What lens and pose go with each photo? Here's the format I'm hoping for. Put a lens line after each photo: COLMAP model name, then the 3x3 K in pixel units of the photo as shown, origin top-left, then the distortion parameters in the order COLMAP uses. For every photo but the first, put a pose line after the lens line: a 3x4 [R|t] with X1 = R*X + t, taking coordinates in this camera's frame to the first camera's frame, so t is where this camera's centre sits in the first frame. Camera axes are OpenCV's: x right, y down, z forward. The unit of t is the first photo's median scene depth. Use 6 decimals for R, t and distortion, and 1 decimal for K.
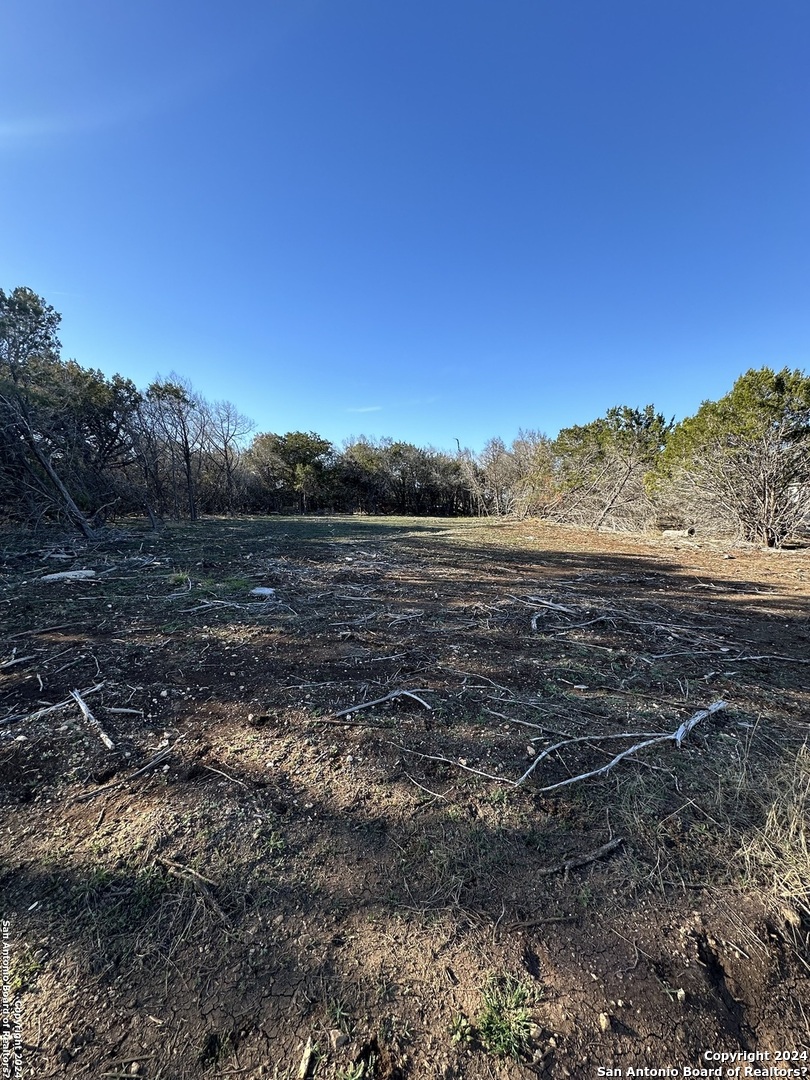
lens RADIAL K [[472.9, 0, 402.1], [0, 472.9, 536.2], [0, 0, 1]] dist [-0.031987, 0.000014]
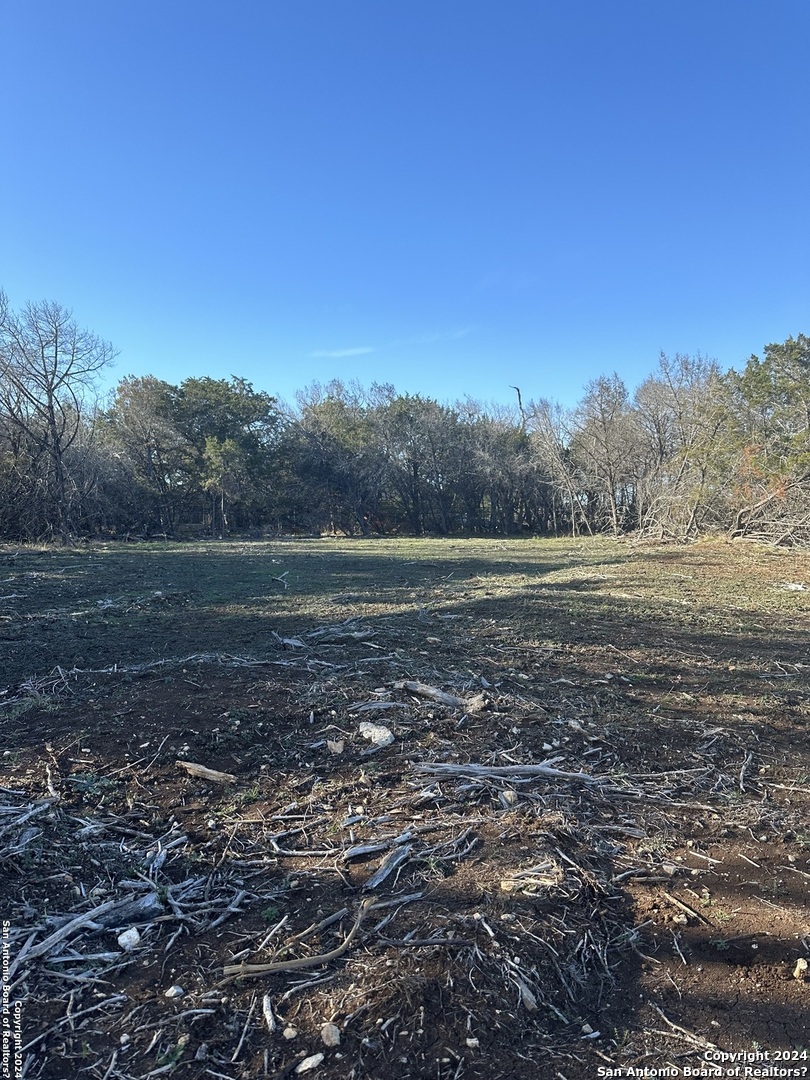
lens RADIAL K [[756.2, 0, 406.3], [0, 756.2, 540.2], [0, 0, 1]] dist [0.019764, -0.033360]
pose [[0.999530, -0.019505, 0.023670, -0.031606], [0.020440, 0.998994, -0.039921, -0.008082], [-0.022867, 0.040386, 0.998922, 0.194622]]
